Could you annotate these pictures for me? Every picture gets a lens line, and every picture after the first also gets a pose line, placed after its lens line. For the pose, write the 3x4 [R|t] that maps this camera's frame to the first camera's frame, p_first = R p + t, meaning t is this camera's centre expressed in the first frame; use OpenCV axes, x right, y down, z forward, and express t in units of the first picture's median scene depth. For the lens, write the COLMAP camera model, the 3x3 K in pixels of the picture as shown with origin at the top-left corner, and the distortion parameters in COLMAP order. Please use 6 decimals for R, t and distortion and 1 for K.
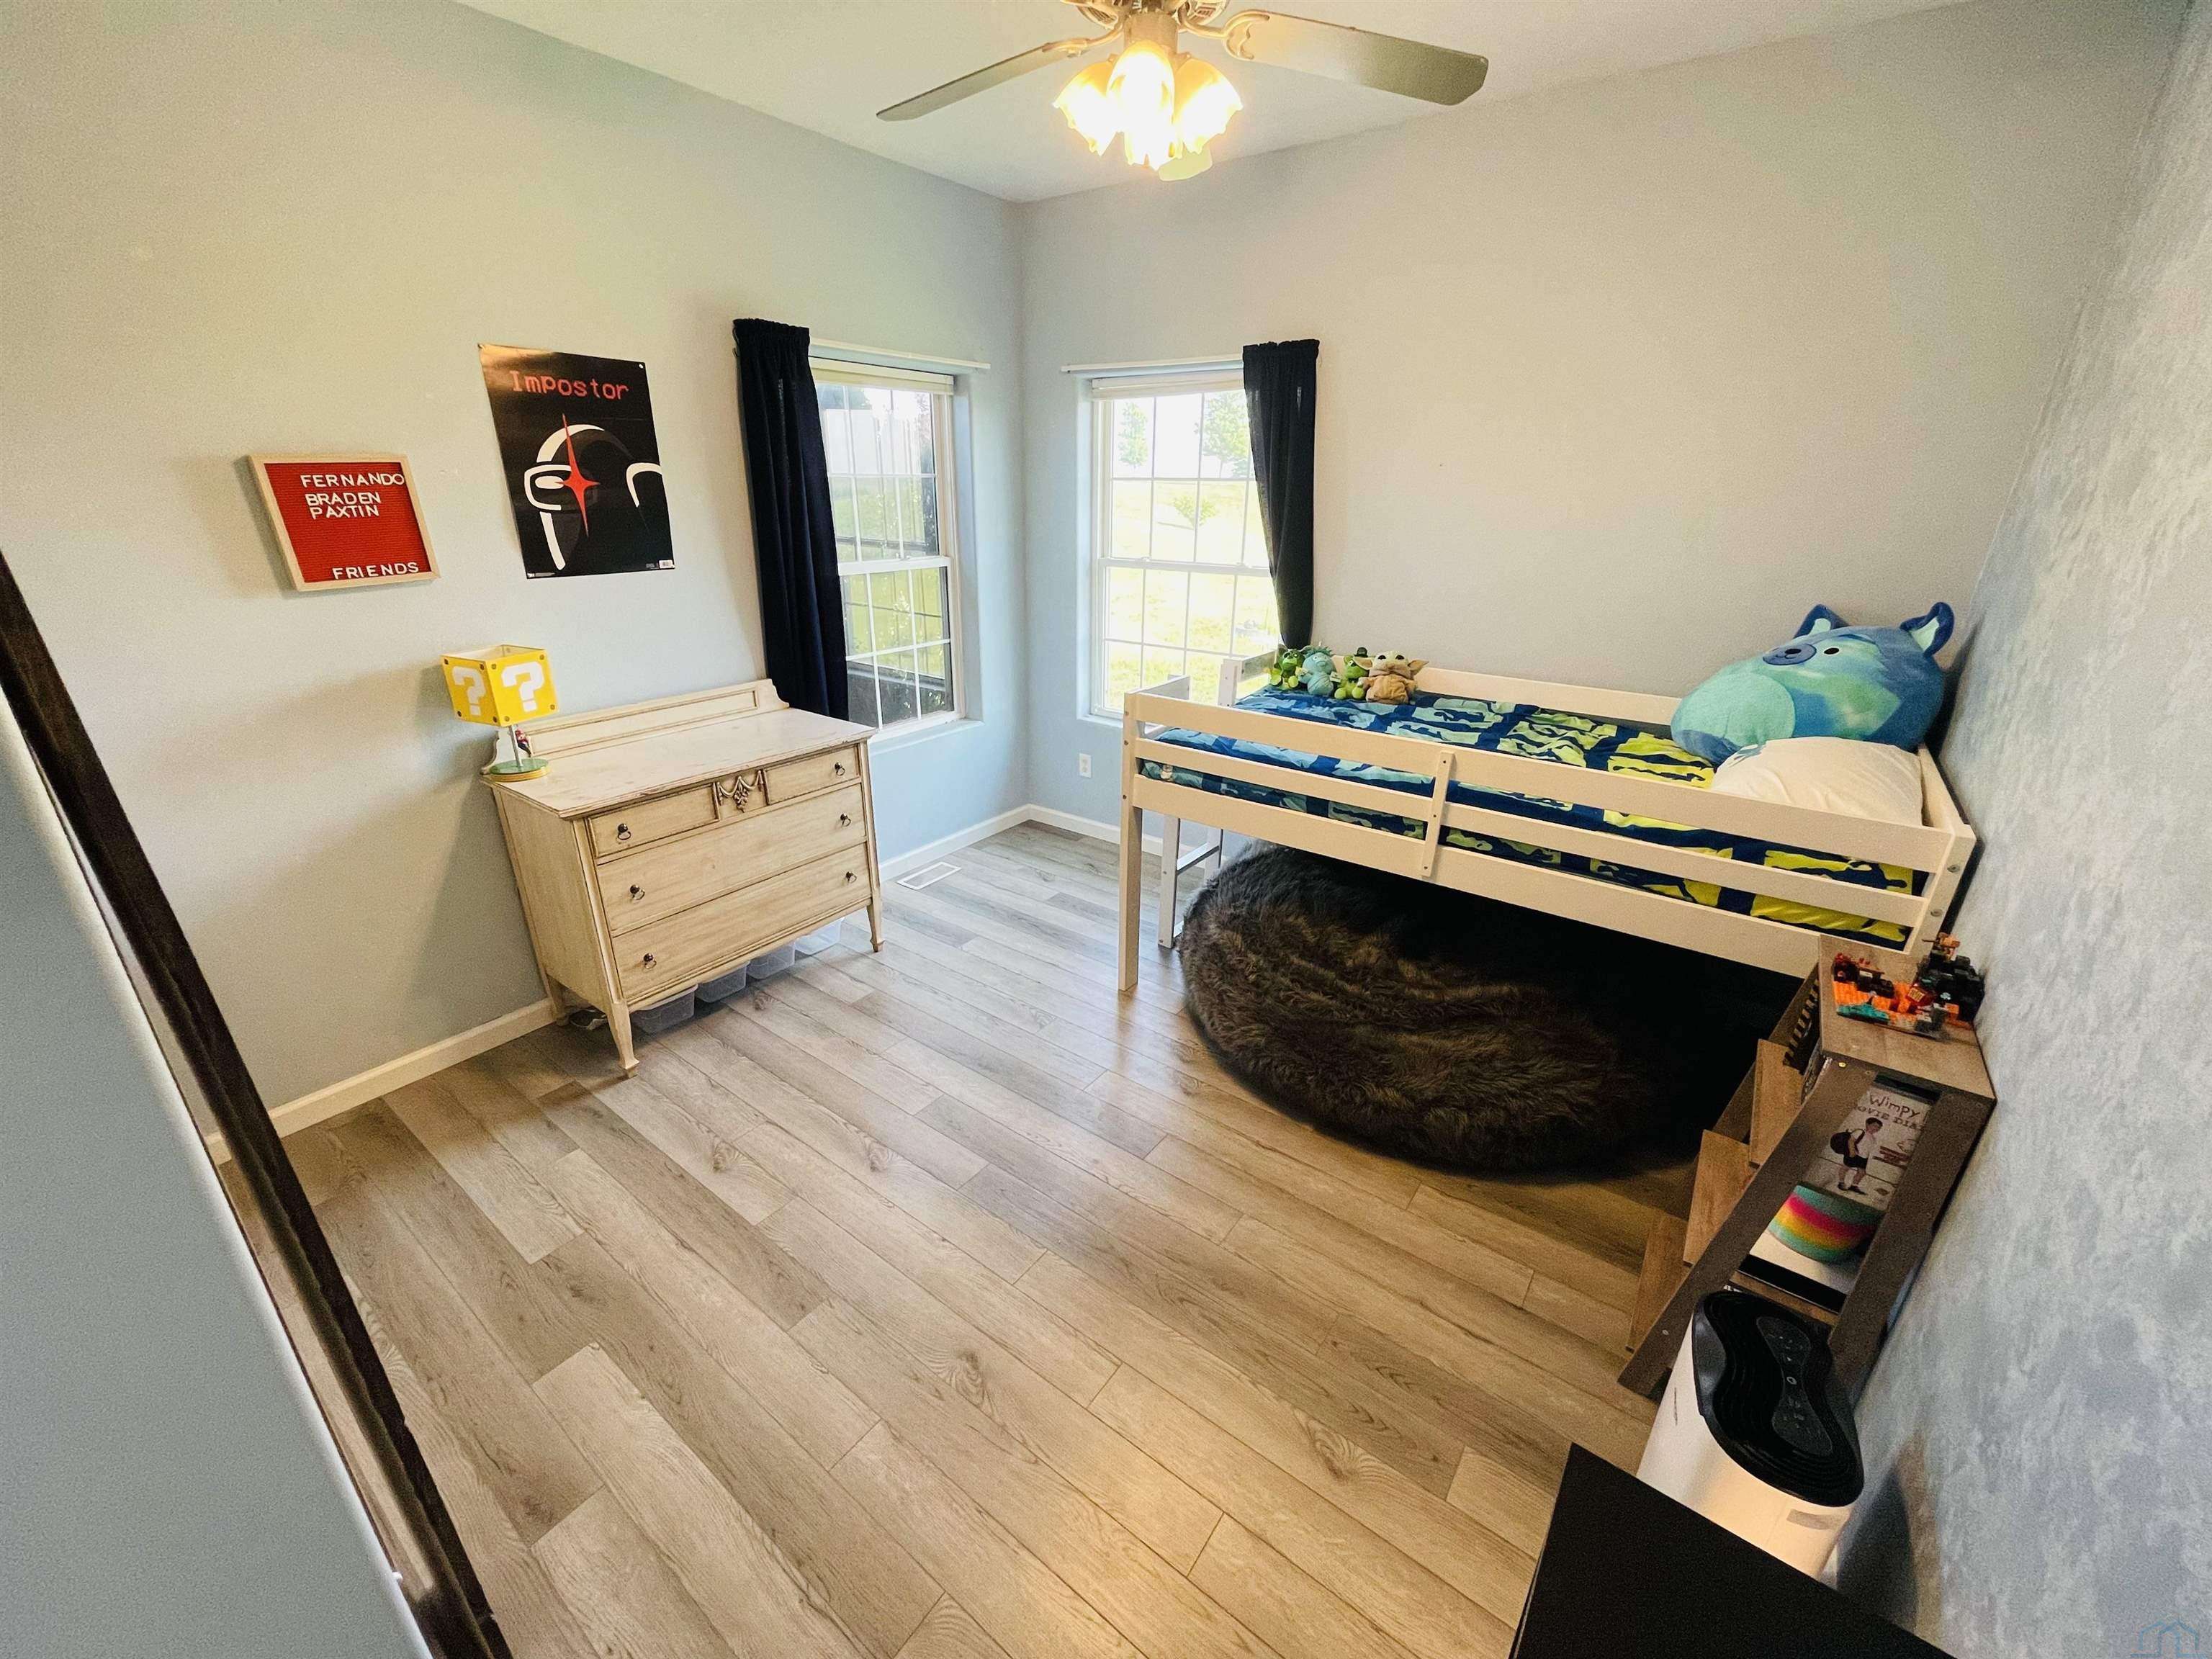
lens RADIAL K [[888.3, 0, 1100.1], [0, 888.3, 831.6], [0, 0, 1]] dist [-0.002820, -0.001112]
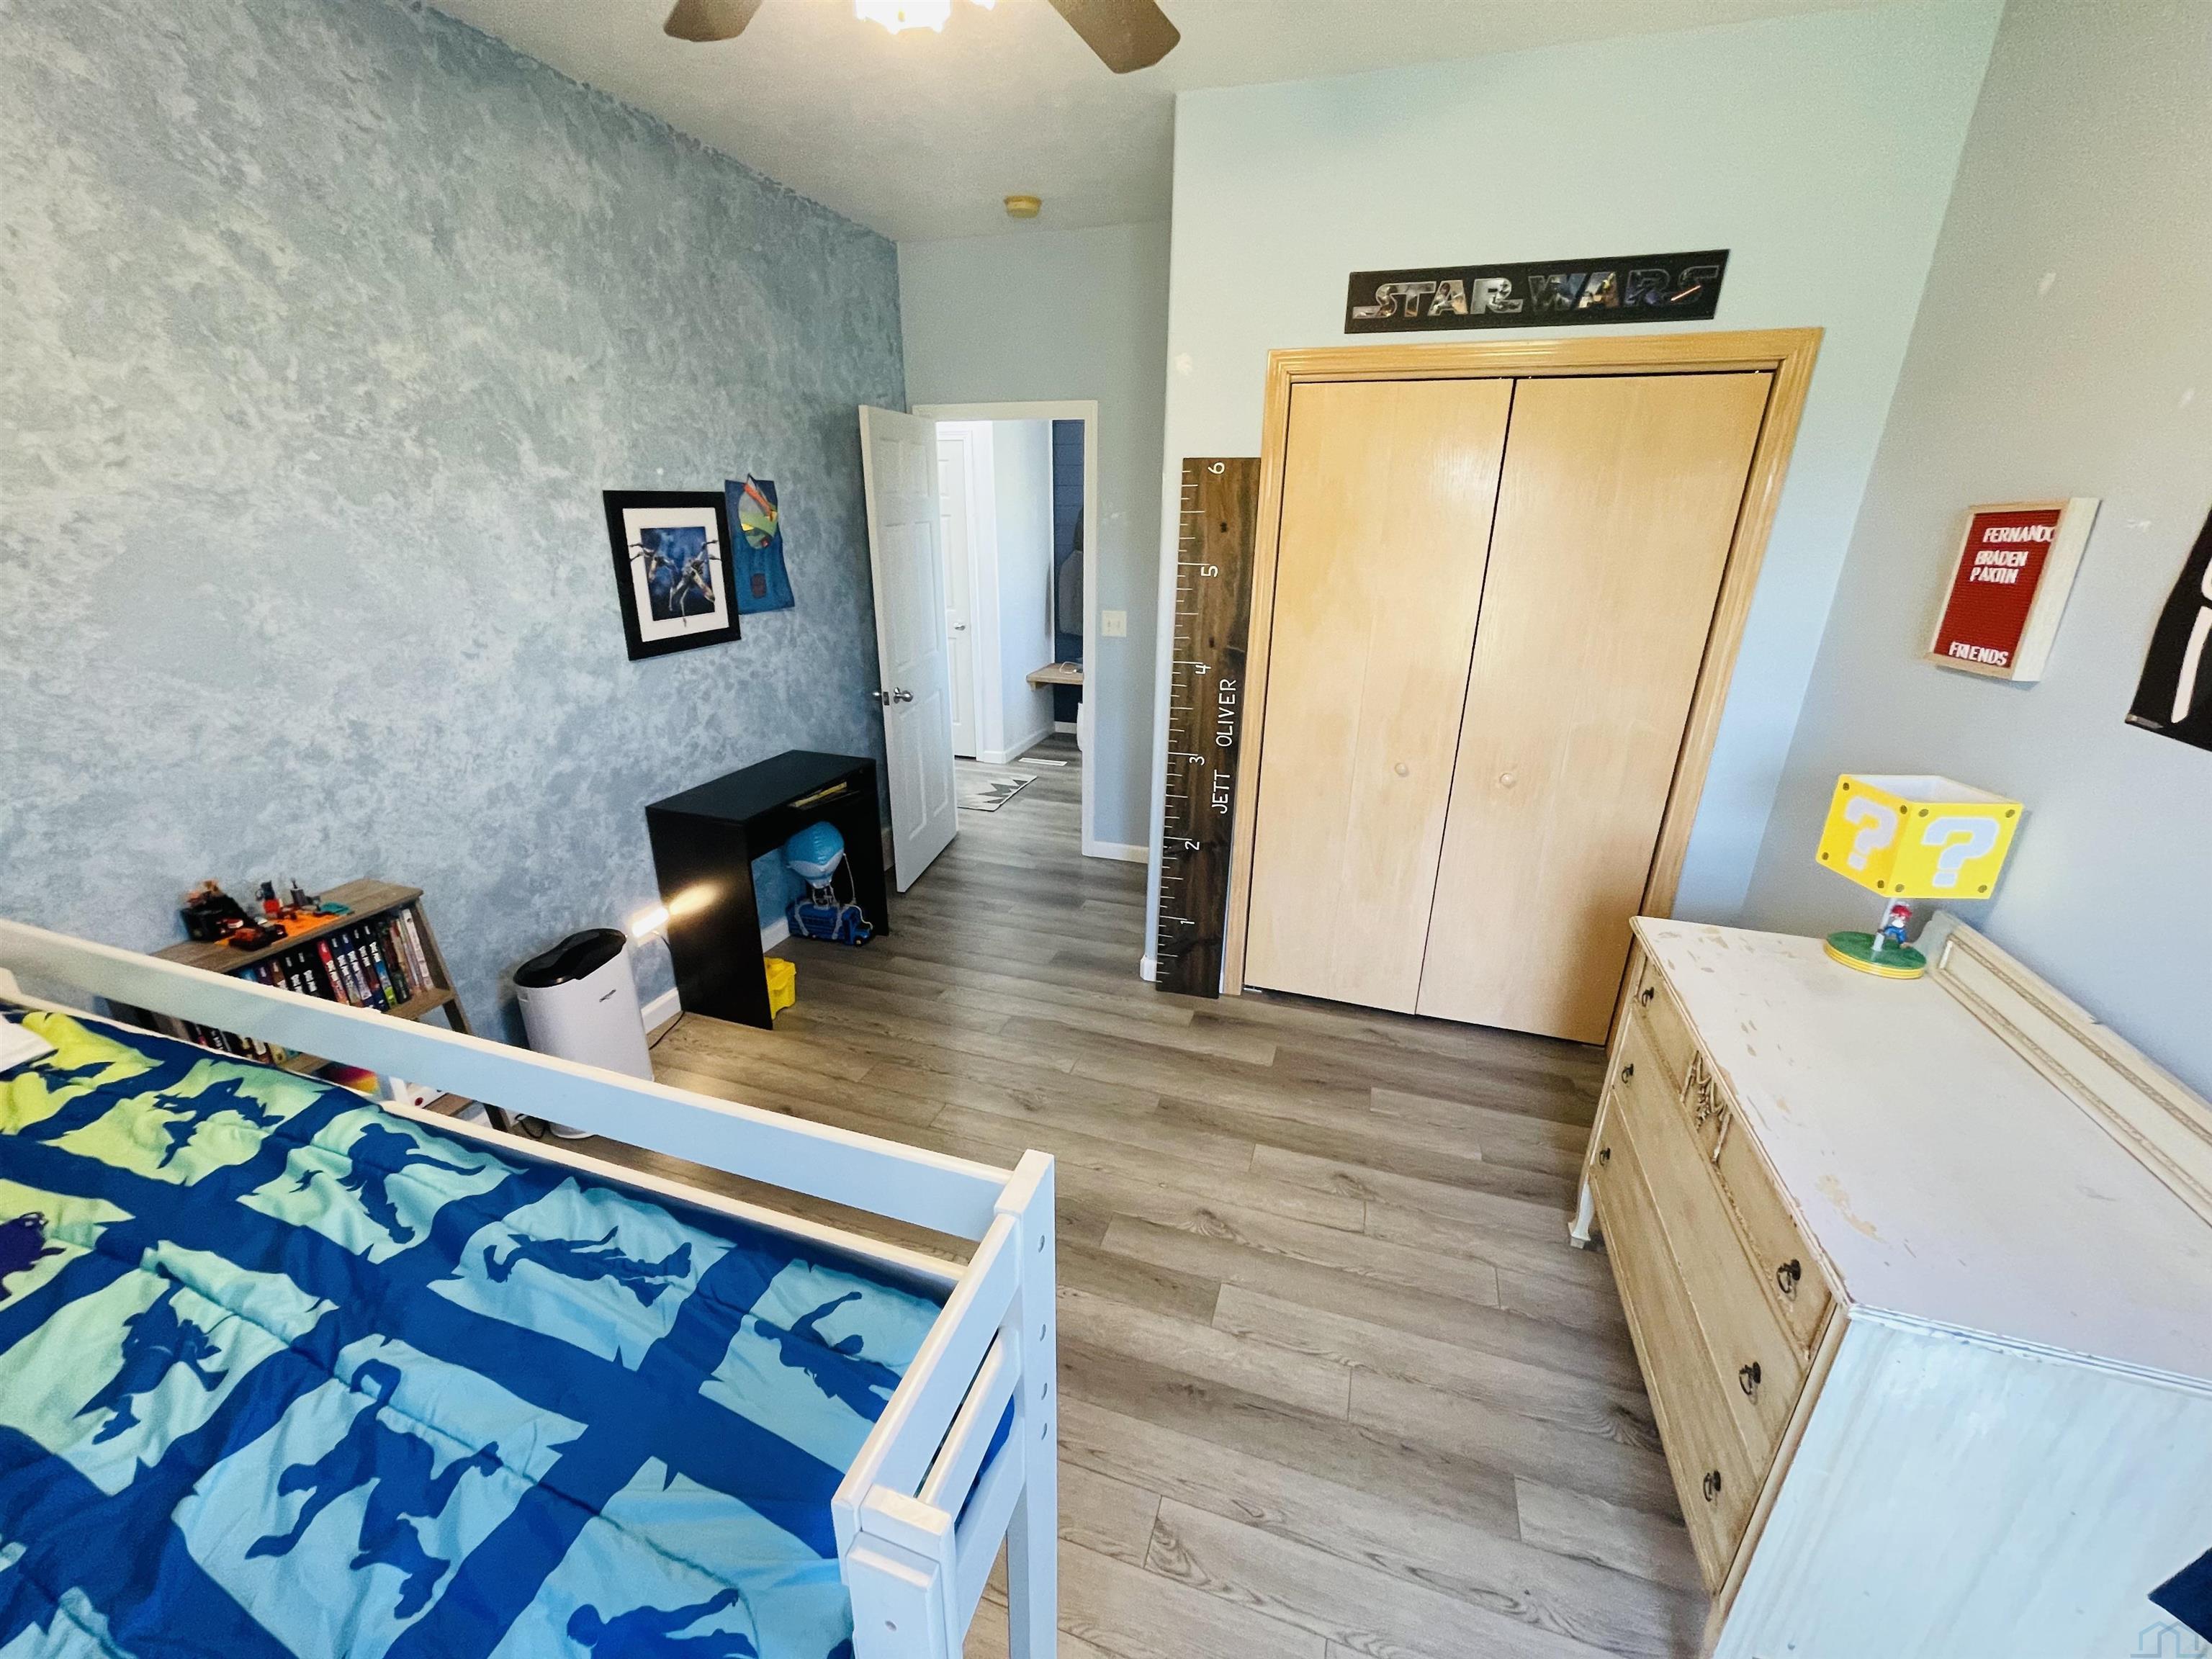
lens RADIAL K [[888.3, 0, 1099.1], [0, 888.3, 832.9], [0, 0, 1]] dist [-0.002820, -0.001112]
pose [[-0.949394, 0.092630, -0.300119, 0.121614], [-0.131189, 0.751234, 0.646867, -0.588992], [0.285378, 0.653504, -0.701065, 1.465802]]
